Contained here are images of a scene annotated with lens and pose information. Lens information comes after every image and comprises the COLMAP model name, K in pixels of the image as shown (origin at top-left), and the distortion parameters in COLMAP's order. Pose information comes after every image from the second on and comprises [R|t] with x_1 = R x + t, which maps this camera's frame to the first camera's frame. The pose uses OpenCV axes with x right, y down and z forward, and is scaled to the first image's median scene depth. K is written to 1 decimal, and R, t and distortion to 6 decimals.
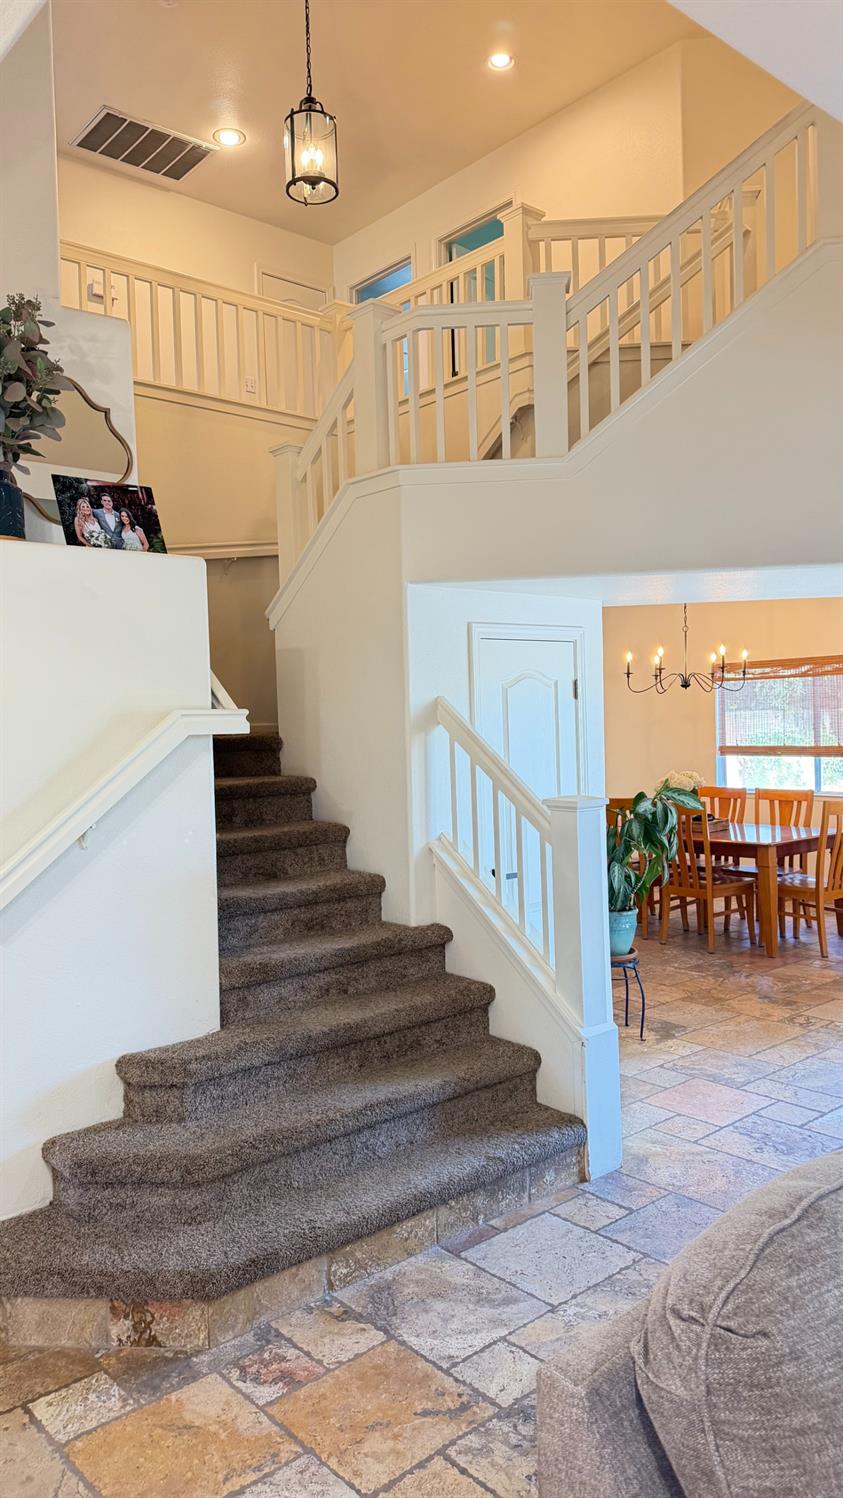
lens RADIAL K [[1046.6, 0, 419.0], [0, 1046.6, 742.5], [0, 0, 1]] dist [0.066551, -0.100240]
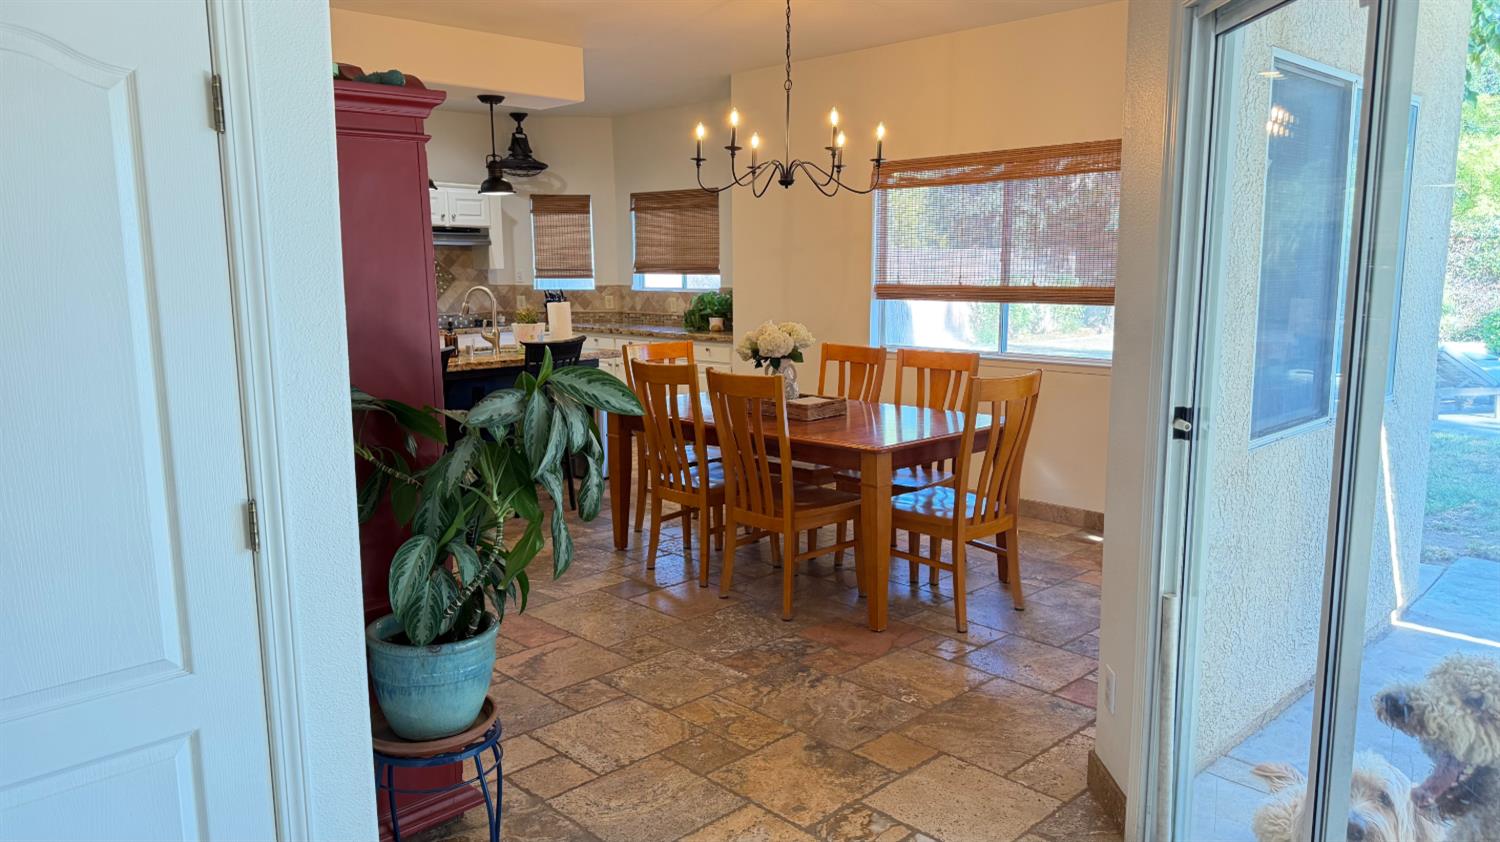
lens RADIAL K [[1048.0, 0, 749.0], [0, 1048.0, 427.9], [0, 0, 1]] dist [0.066551, -0.100240]
pose [[0.997734, 0.011578, 0.066285, 0.192265], [-0.020588, 0.990369, 0.136914, 0.004783], [-0.064062, -0.137969, 0.988363, 0.369936]]
